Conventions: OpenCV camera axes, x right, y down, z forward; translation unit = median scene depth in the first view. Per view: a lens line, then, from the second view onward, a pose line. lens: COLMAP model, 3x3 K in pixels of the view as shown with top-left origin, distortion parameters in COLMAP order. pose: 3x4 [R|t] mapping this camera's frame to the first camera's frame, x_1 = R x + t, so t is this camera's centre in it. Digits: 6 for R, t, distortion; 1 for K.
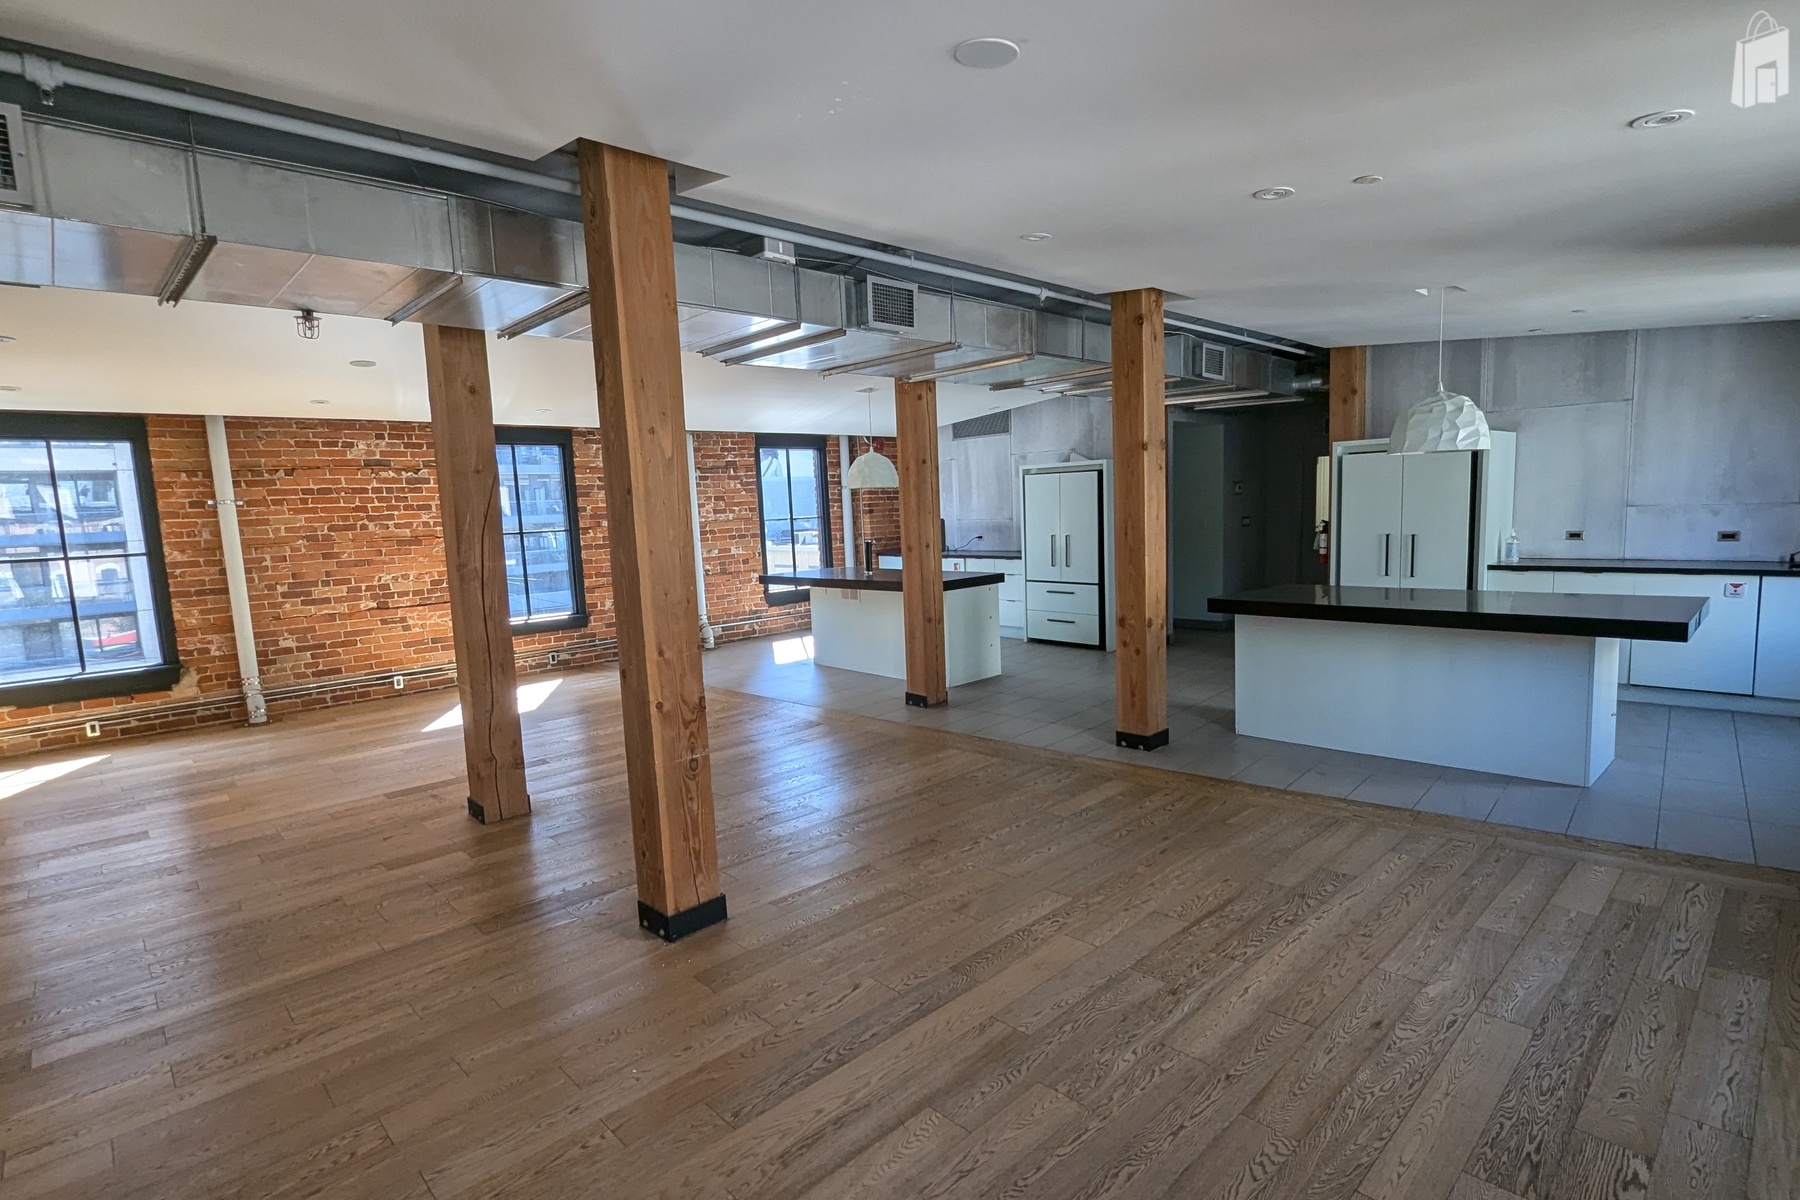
lens RADIAL K [[885.9, 0, 902.7], [0, 885.9, 604.3], [0, 0, 1]] dist [0.003059, -0.000349]
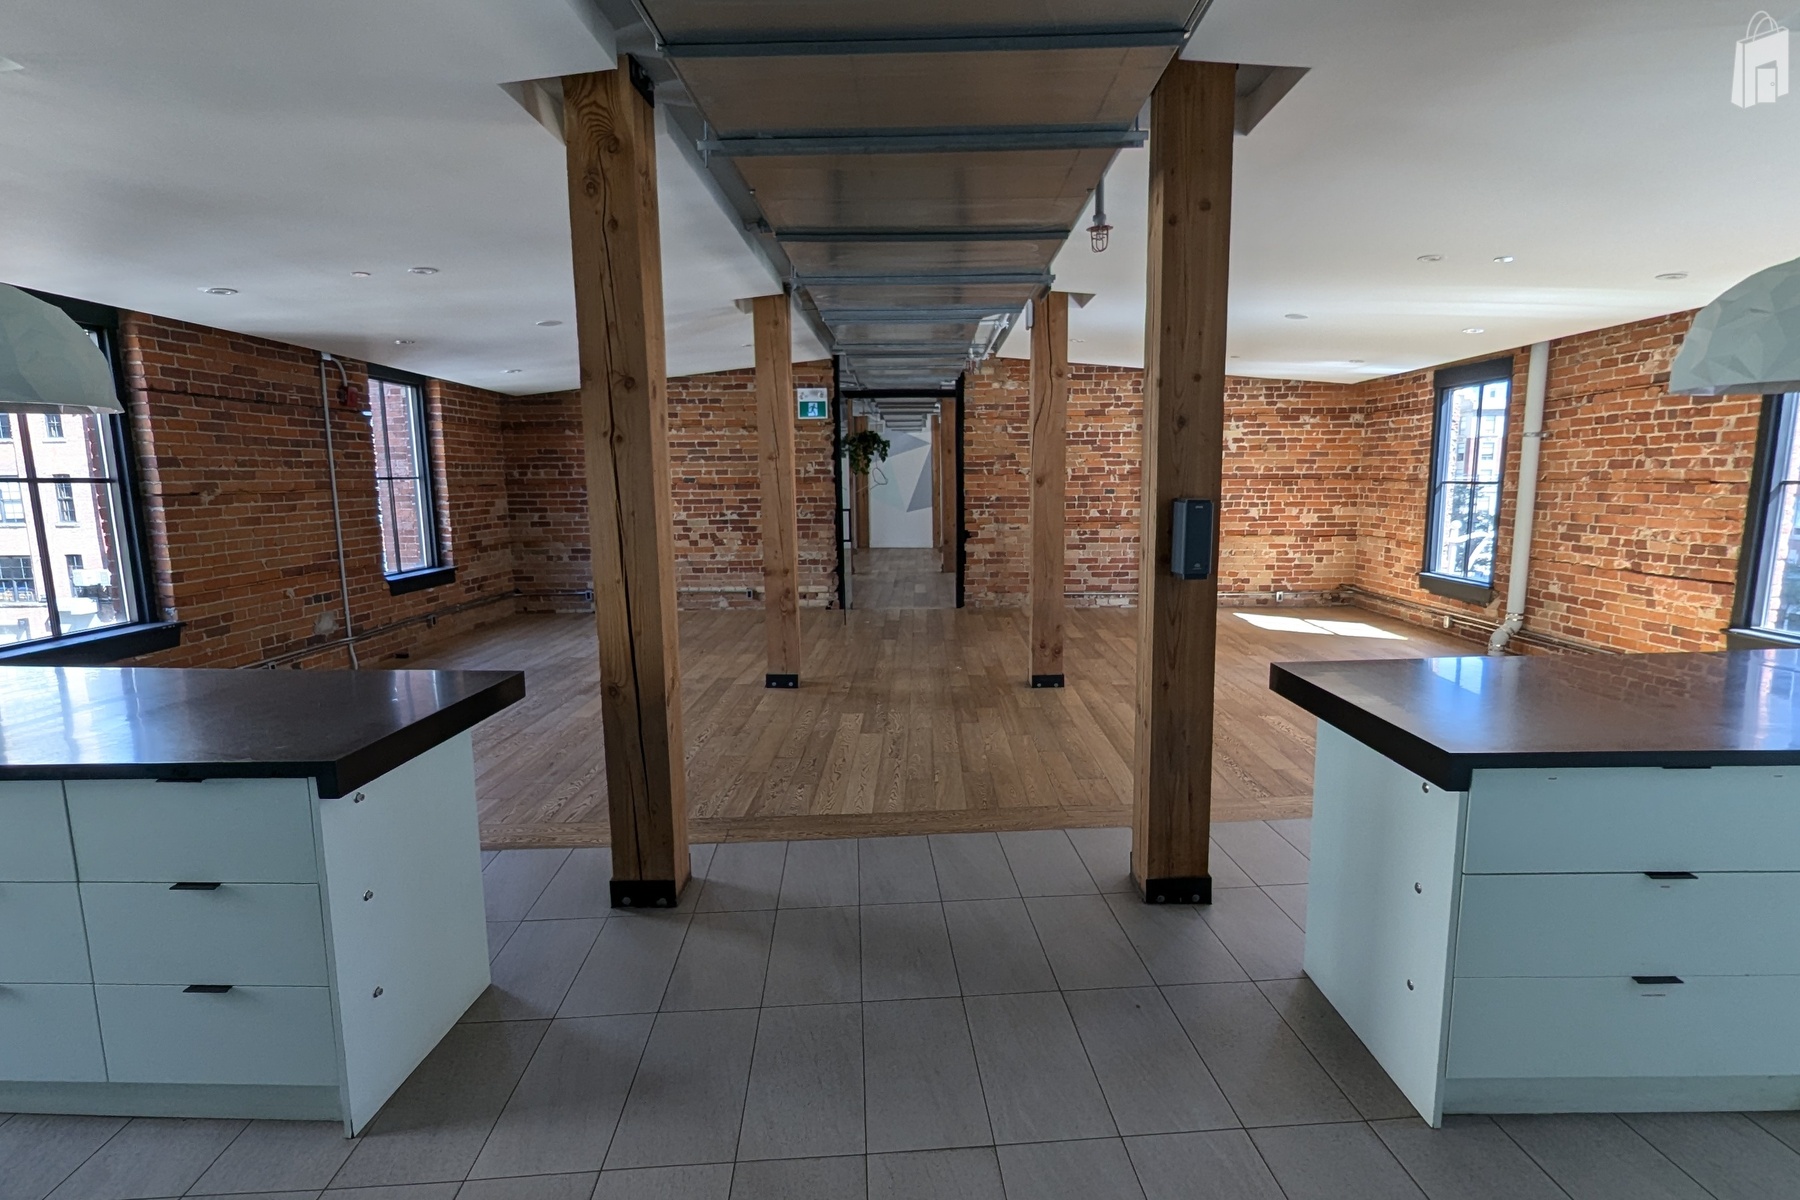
lens RADIAL K [[885.9, 0, 893.3], [0, 885.9, 612.0], [0, 0, 1]] dist [0.003059, -0.000349]
pose [[-0.701028, 0.169964, -0.692584, 0.414677], [-0.020614, 0.965948, 0.257915, -0.150819], [0.712836, 0.195083, -0.673652, 1.097637]]
